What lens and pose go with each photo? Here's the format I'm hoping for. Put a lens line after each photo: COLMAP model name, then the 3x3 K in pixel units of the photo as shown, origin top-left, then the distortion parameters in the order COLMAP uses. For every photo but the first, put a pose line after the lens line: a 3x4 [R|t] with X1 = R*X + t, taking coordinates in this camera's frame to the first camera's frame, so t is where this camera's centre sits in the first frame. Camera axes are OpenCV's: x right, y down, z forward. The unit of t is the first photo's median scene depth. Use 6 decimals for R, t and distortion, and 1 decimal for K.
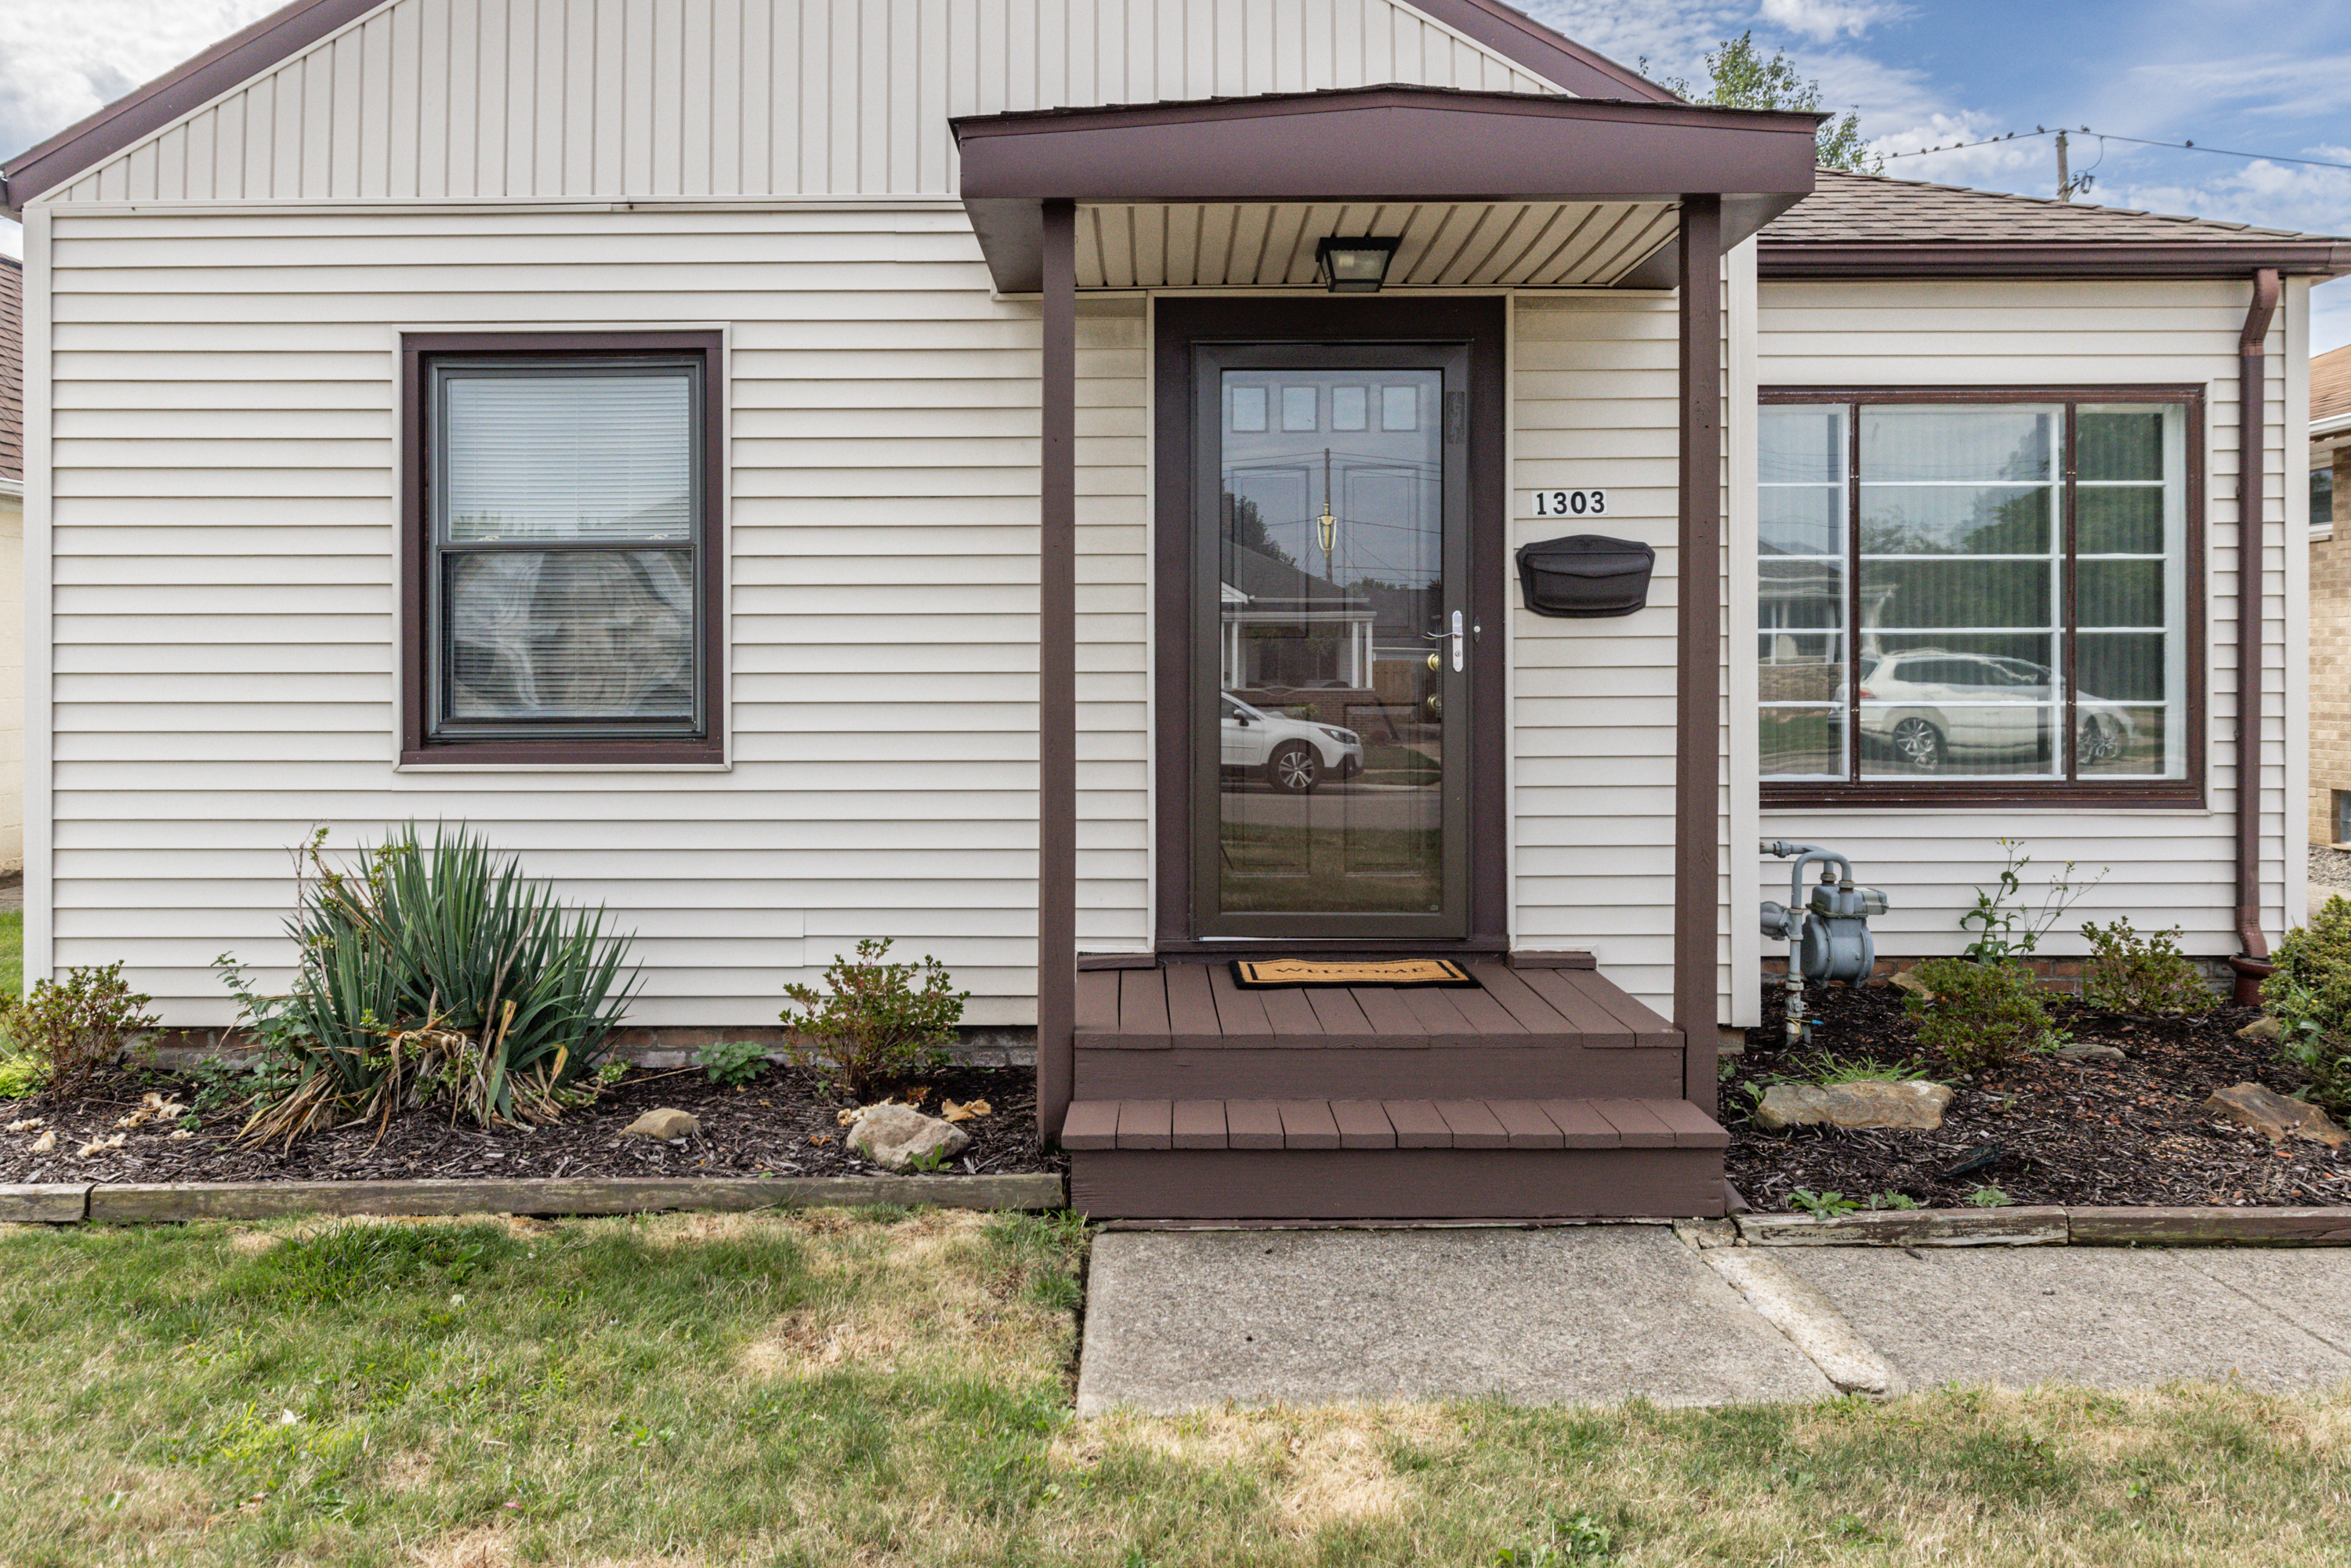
lens RADIAL K [[1754.8, 0, 1182.6], [0, 1754.8, 744.1], [0, 0, 1]] dist [-0.002402, -0.002775]
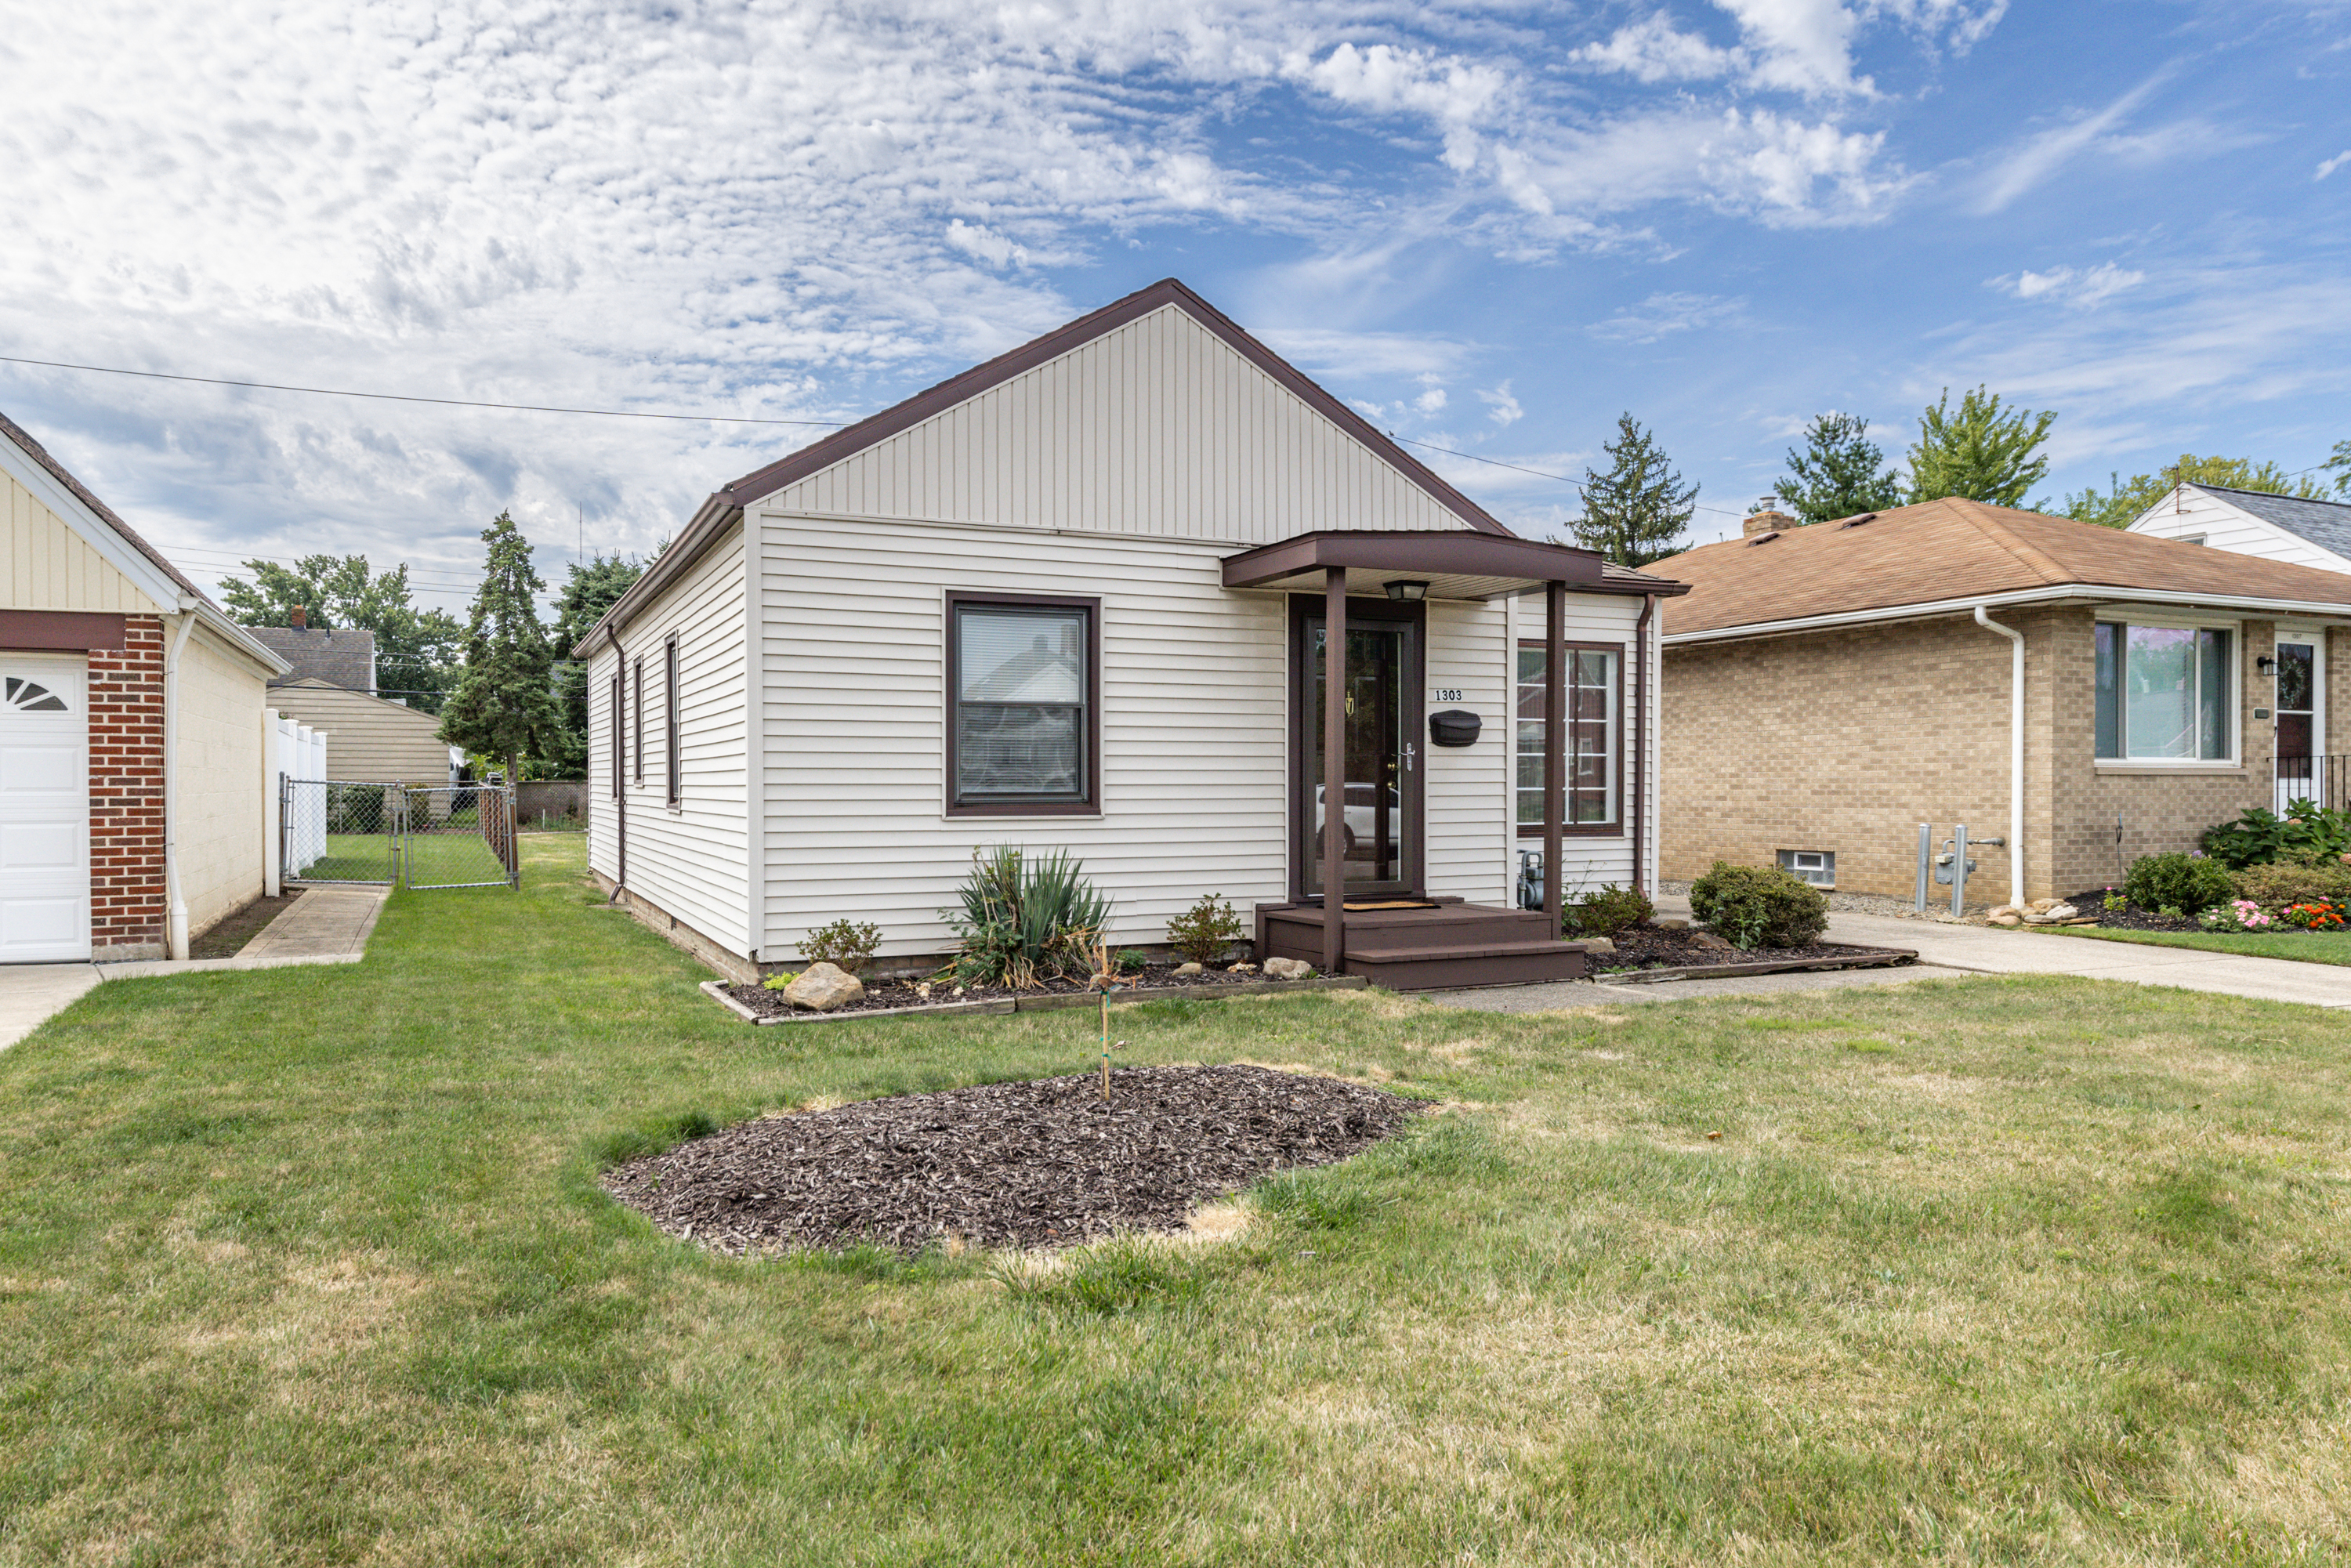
lens RADIAL K [[1478.0, 0, 1171.5], [0, 1478.0, 923.1], [0, 0, 1]] dist [0.003727, -0.004155]
pose [[0.906844, -0.038586, 0.419696, -0.906938], [0.017543, 0.998393, 0.053885, 0.044948], [-0.421101, -0.041503, 0.906064, -0.573125]]
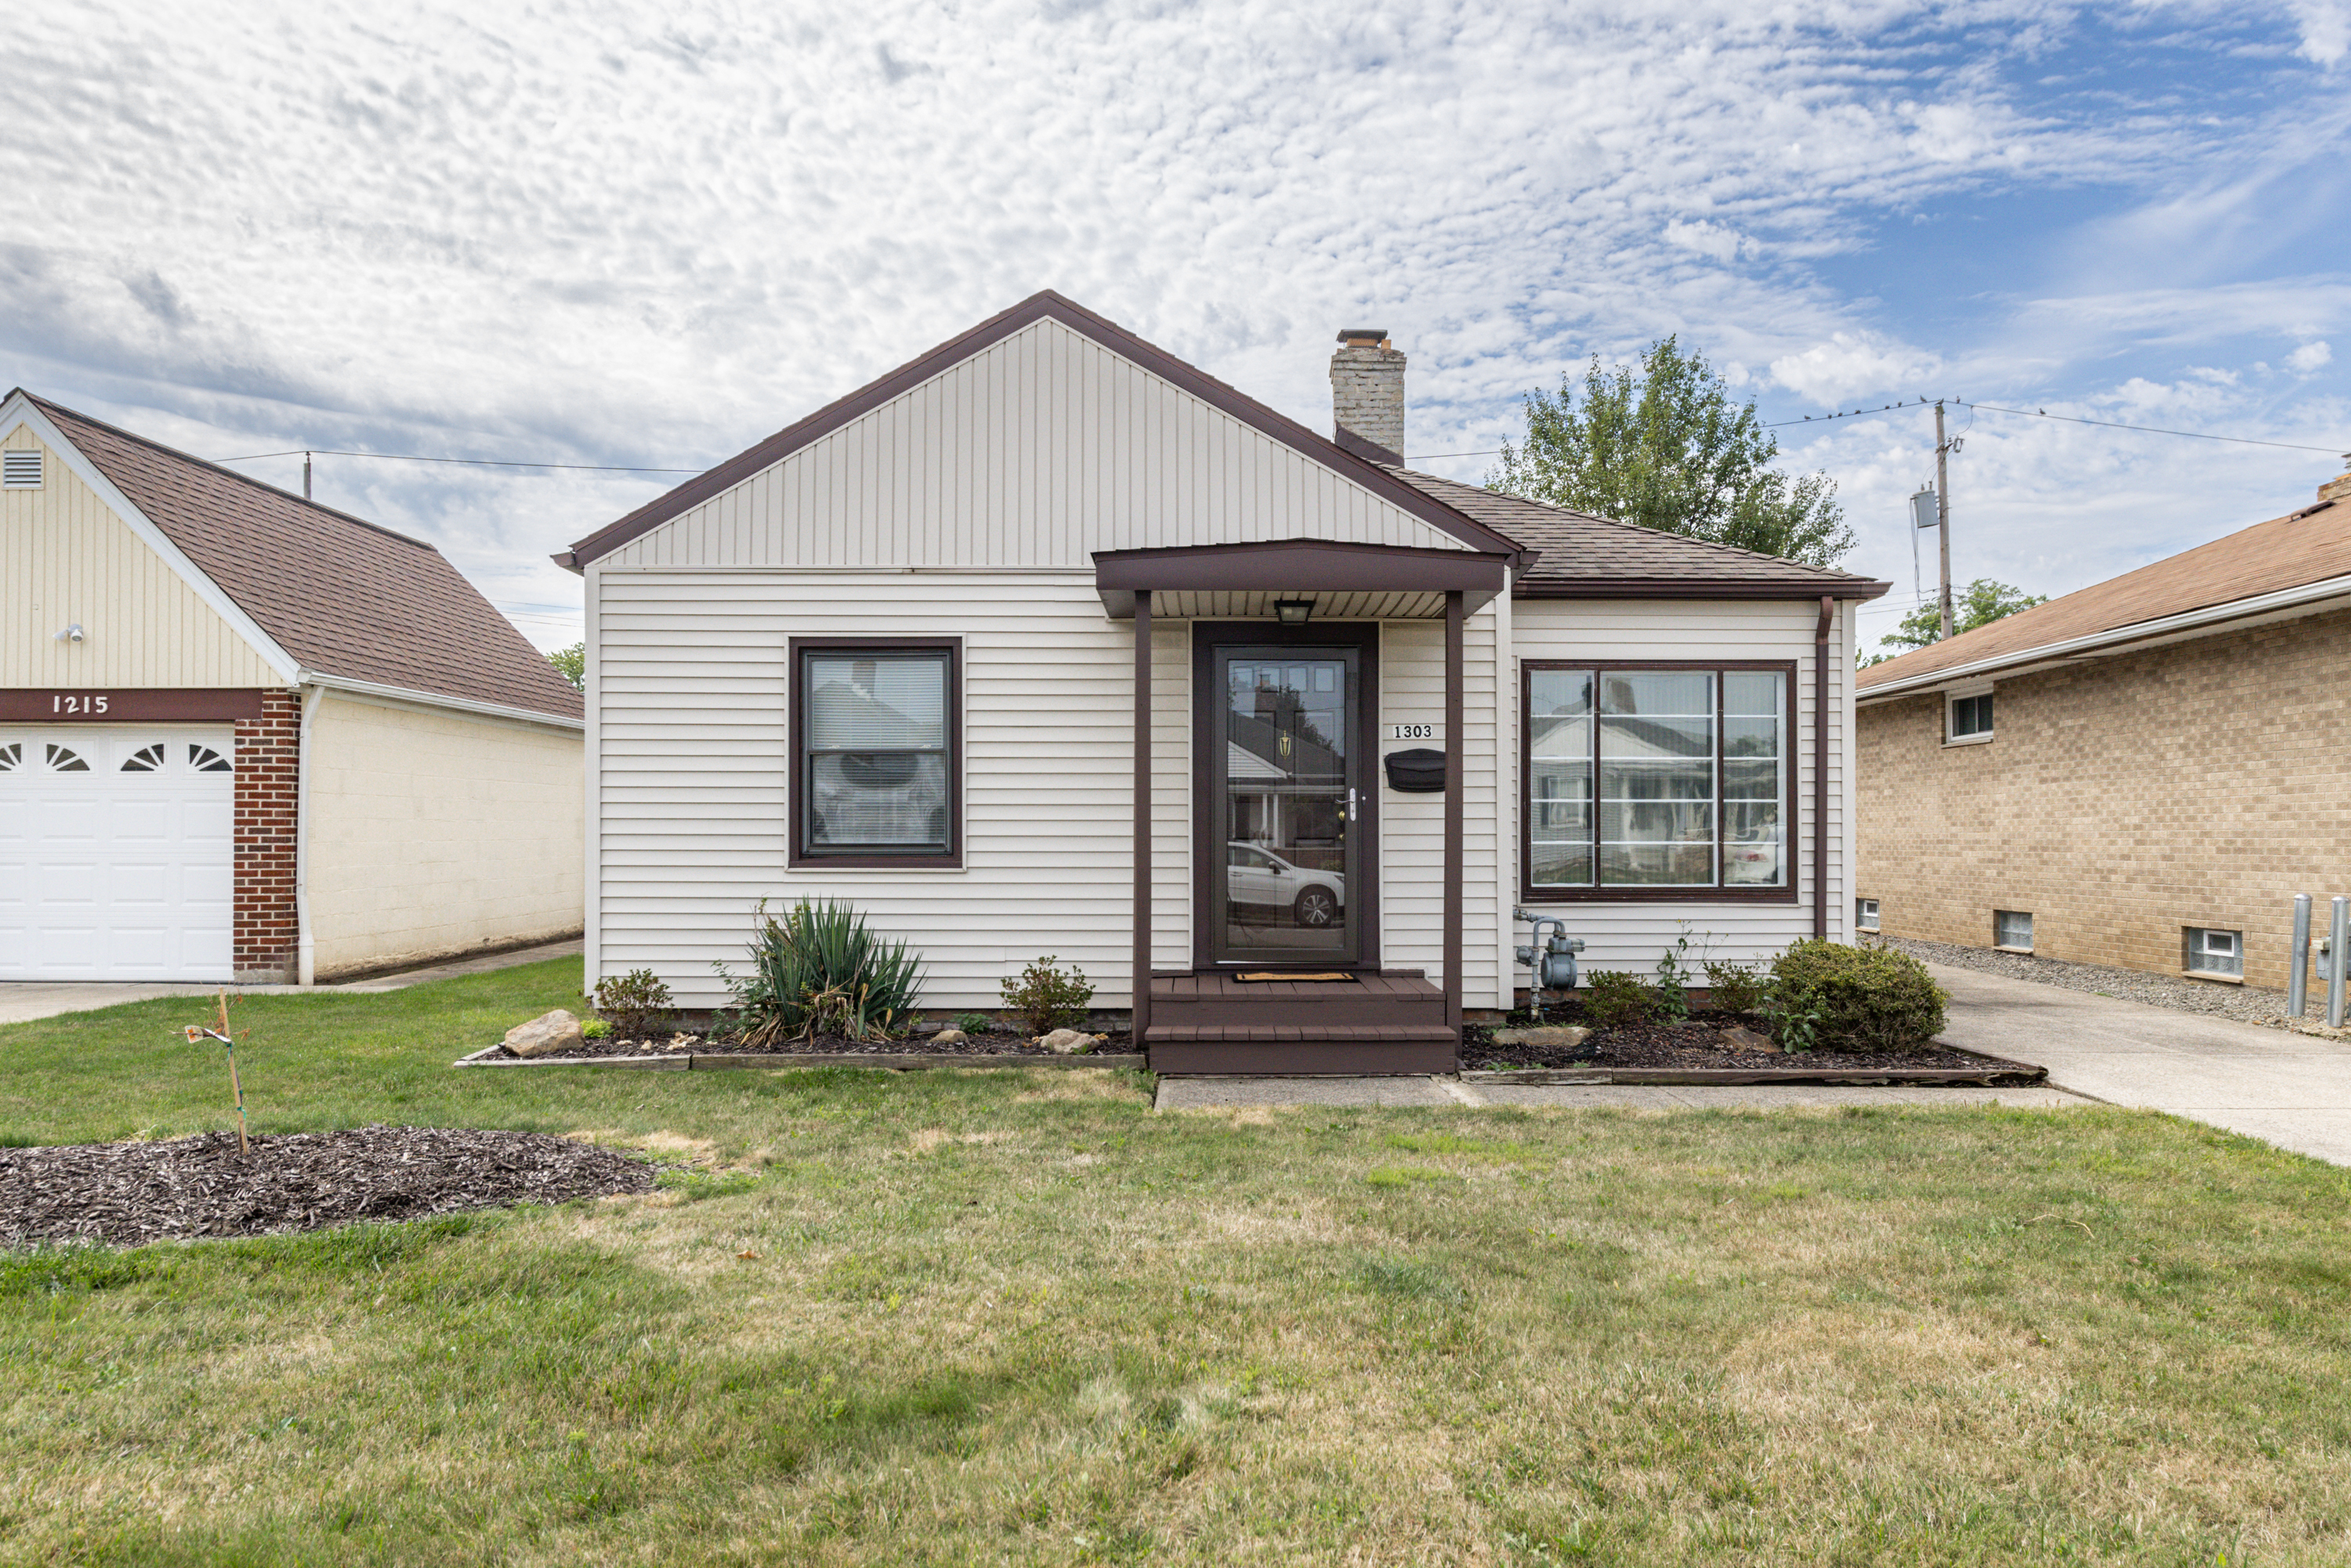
lens RADIAL K [[1599.9, 0, 1298.6], [0, 1599.9, 933.2], [0, 0, 1]] dist [0.003177, -0.006545]
pose [[0.999357, 0.001646, 0.035830, 0.036646], [-0.002270, 0.999846, 0.017381, 0.050188], [-0.035796, -0.017451, 0.999207, -0.726481]]
